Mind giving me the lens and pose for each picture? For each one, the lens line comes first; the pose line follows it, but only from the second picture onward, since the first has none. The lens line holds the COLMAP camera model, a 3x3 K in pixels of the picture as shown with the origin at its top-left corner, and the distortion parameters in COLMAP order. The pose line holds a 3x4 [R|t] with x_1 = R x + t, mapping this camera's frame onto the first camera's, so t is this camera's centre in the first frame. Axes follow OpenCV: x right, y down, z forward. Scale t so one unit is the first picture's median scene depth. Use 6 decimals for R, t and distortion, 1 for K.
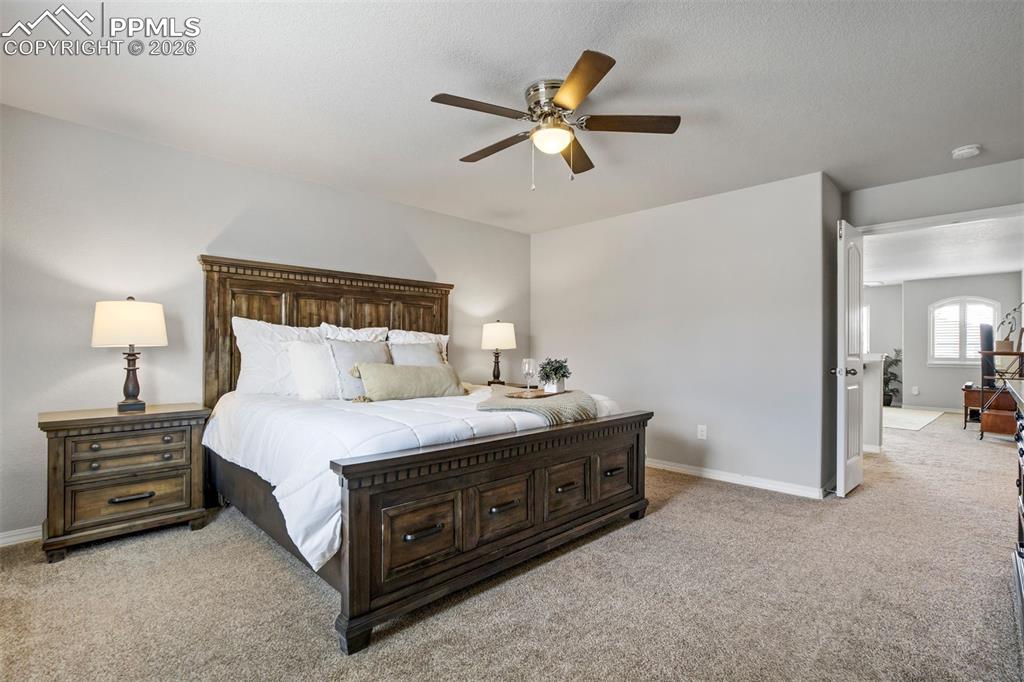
lens RADIAL K [[477.2, 0, 518.8], [0, 477.2, 343.8], [0, 0, 1]] dist [-0.045473, 0.023758]
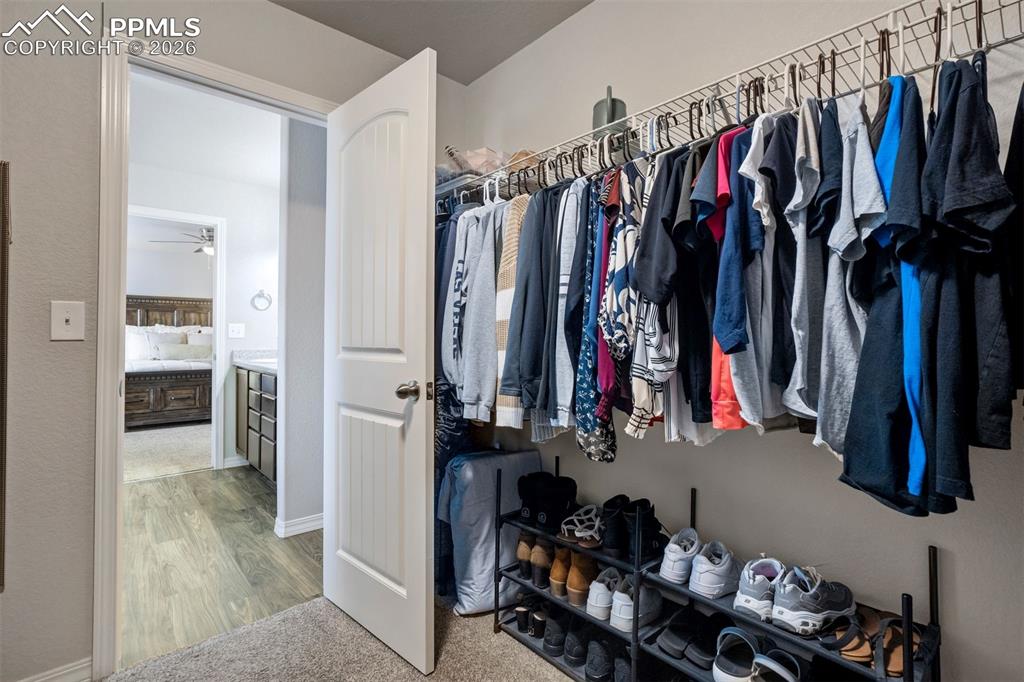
lens RADIAL K [[477.2, 0, 518.8], [0, 477.2, 343.8], [0, 0, 1]] dist [-0.045473, 0.023758]
pose [[0.998133, 0.001216, -0.061067, 1.502609], [0.000270, 0.999704, 0.024329, -0.008499], [0.061078, -0.024300, 0.997837, -1.088281]]
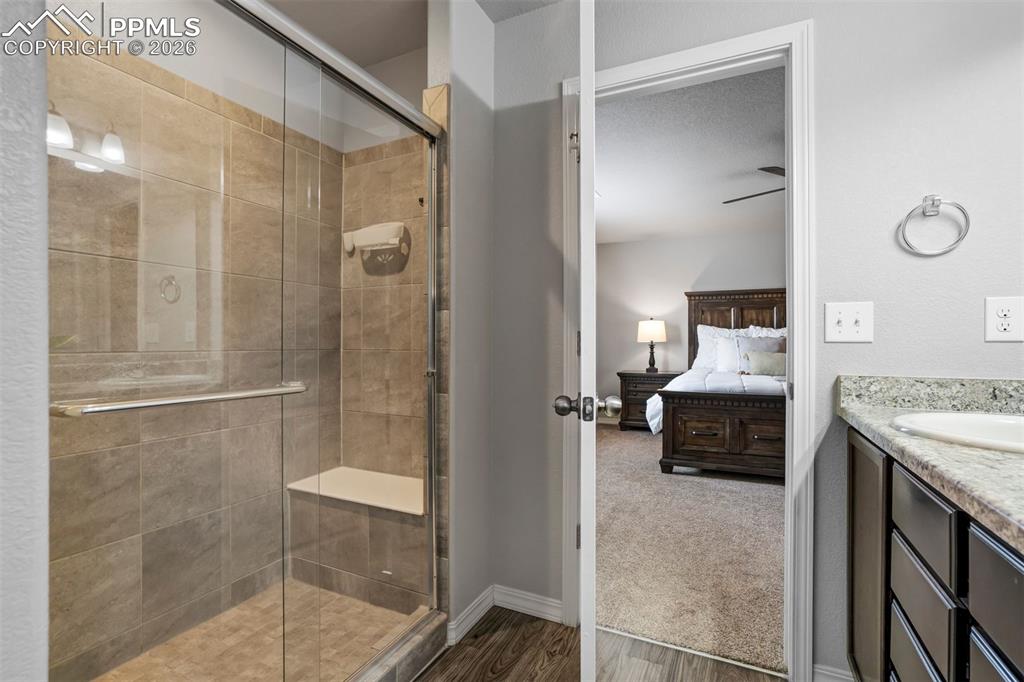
lens RADIAL K [[477.2, 0, 518.8], [0, 477.2, 343.8], [0, 0, 1]] dist [-0.045473, 0.023758]
pose [[0.322644, -0.004643, -0.946509, 0.946842], [0.014561, 0.999894, 0.000059, 0.005035], [0.946408, -0.013801, 0.322677, -0.249838]]
